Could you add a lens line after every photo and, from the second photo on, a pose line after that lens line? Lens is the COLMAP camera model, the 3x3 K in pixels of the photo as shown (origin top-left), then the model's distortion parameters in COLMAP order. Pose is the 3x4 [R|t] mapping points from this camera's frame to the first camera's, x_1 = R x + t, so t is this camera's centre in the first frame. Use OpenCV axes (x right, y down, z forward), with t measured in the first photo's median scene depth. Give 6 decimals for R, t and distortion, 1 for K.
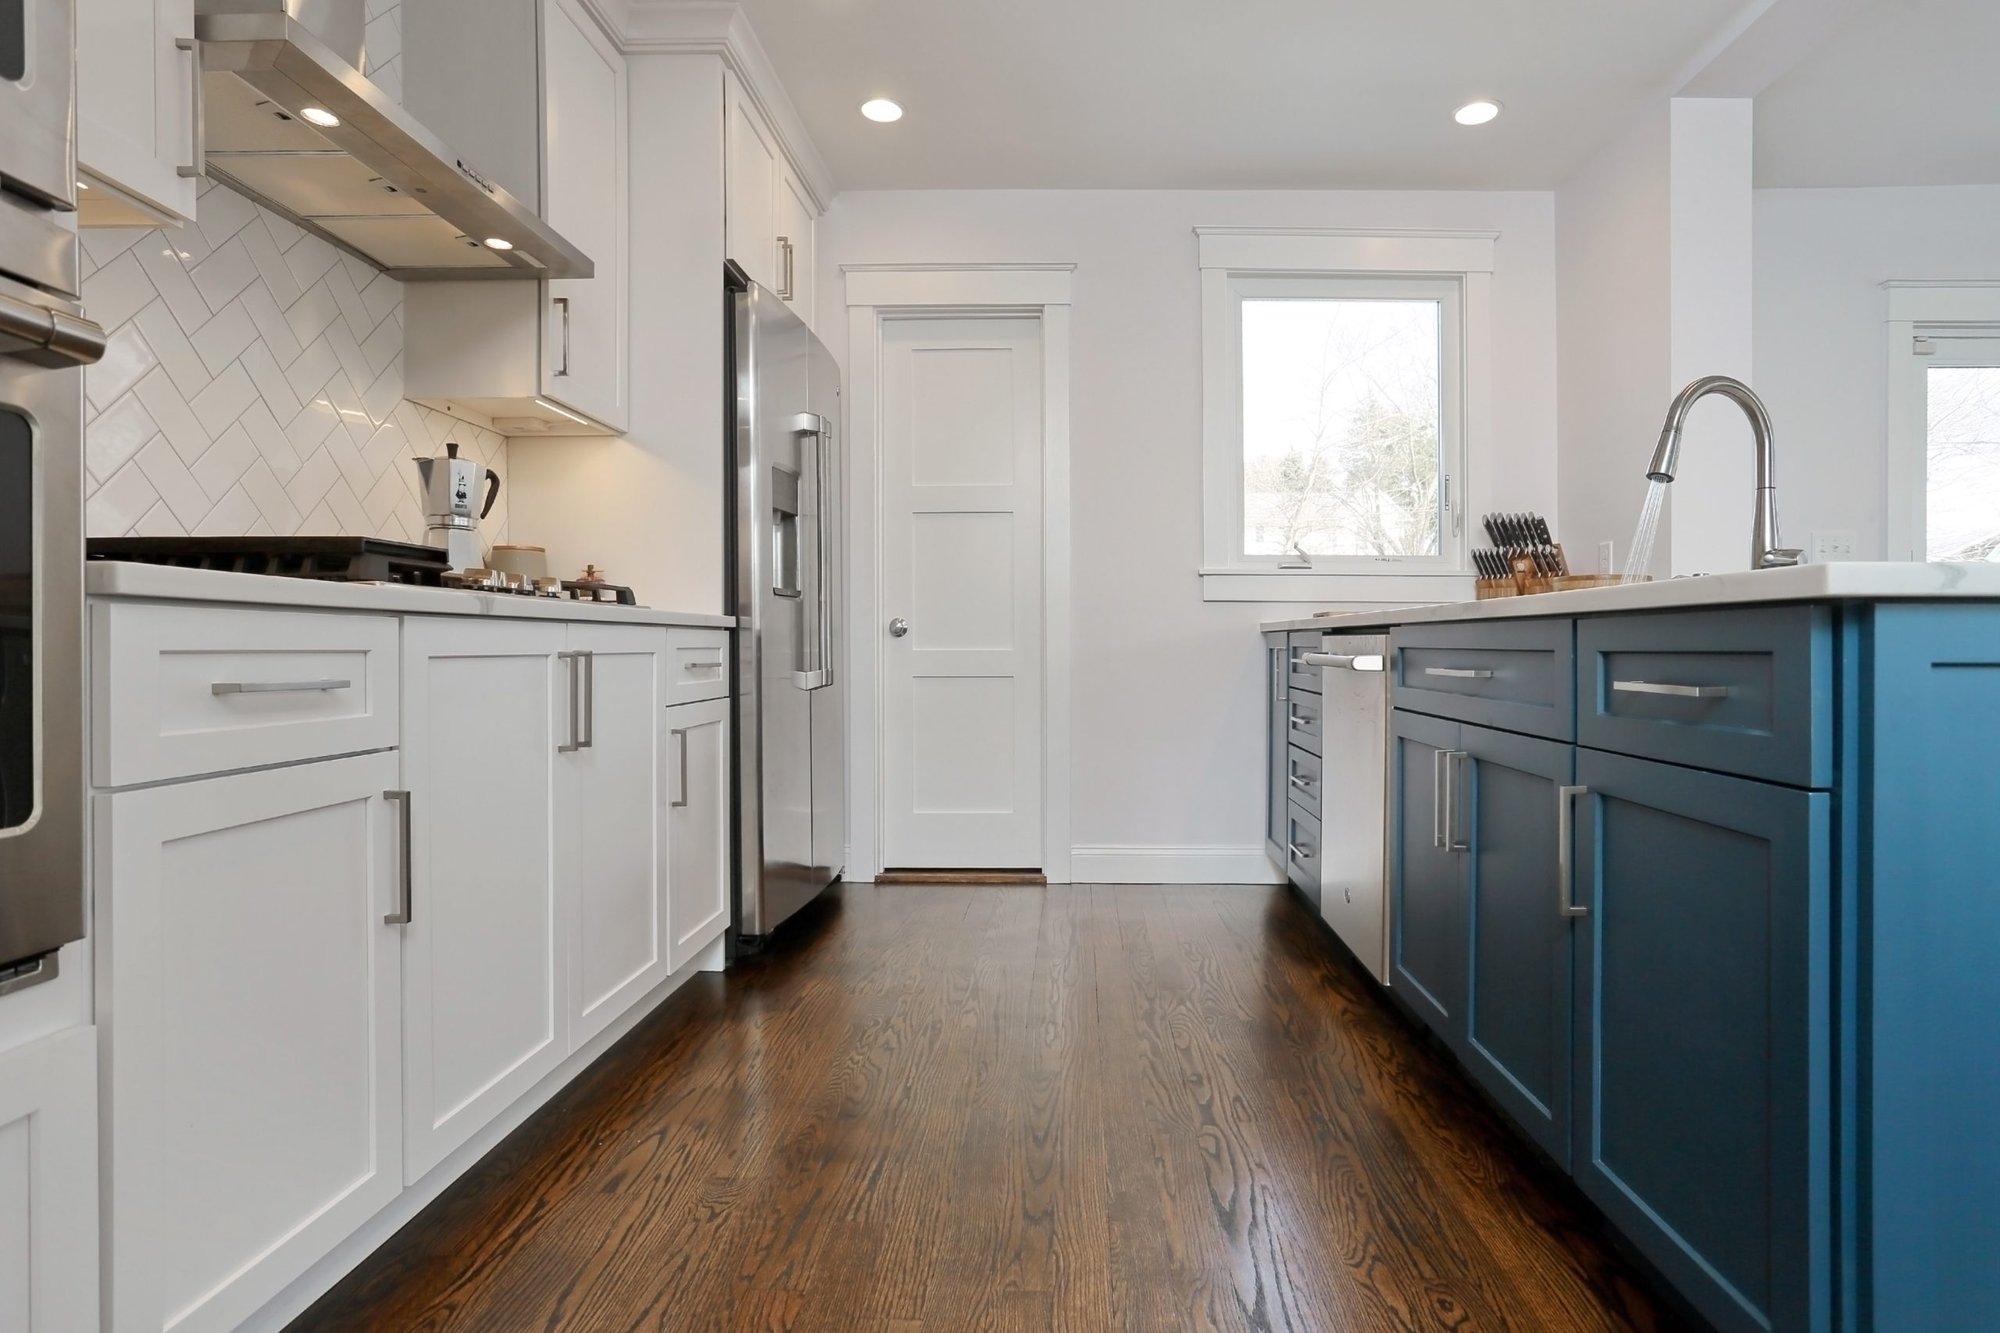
lens RADIAL K [[982.9, 0, 1003.2], [0, 982.9, 654.6], [0, 0, 1]] dist [-0.001554, 0.001348]
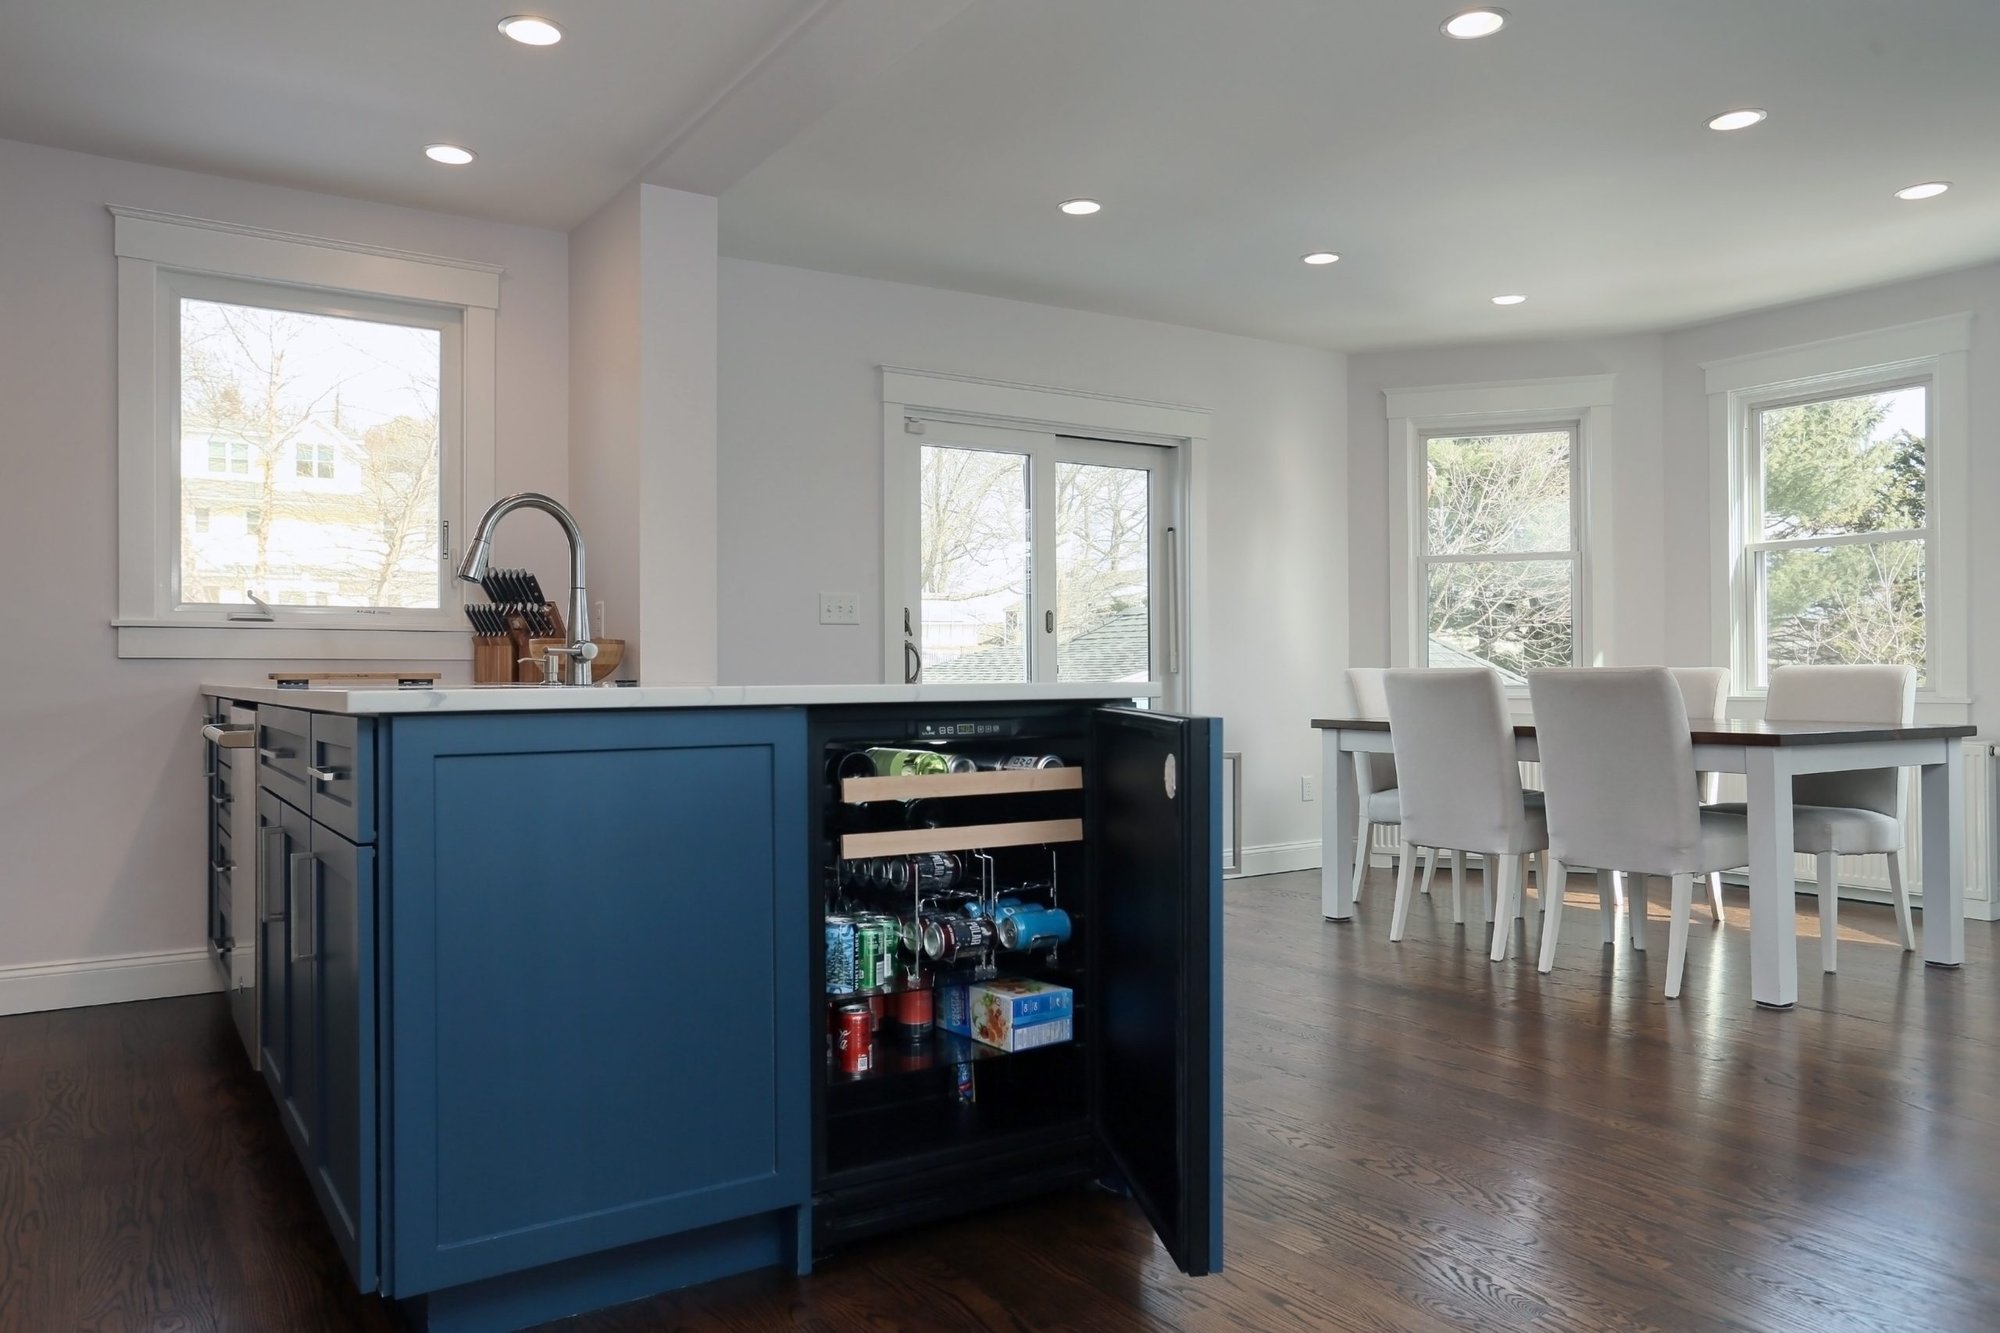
lens RADIAL K [[1339.1, 0, 1000.0], [0, 1339.1, 666.5], [0, 0, 1]] dist [-0.000112, 0.001167]
pose [[0.800438, 0.001238, 0.599414, 0.120590], [0.006326, 0.999925, -0.010513, -0.031251], [-0.599382, 0.012208, 0.800370, -0.342840]]
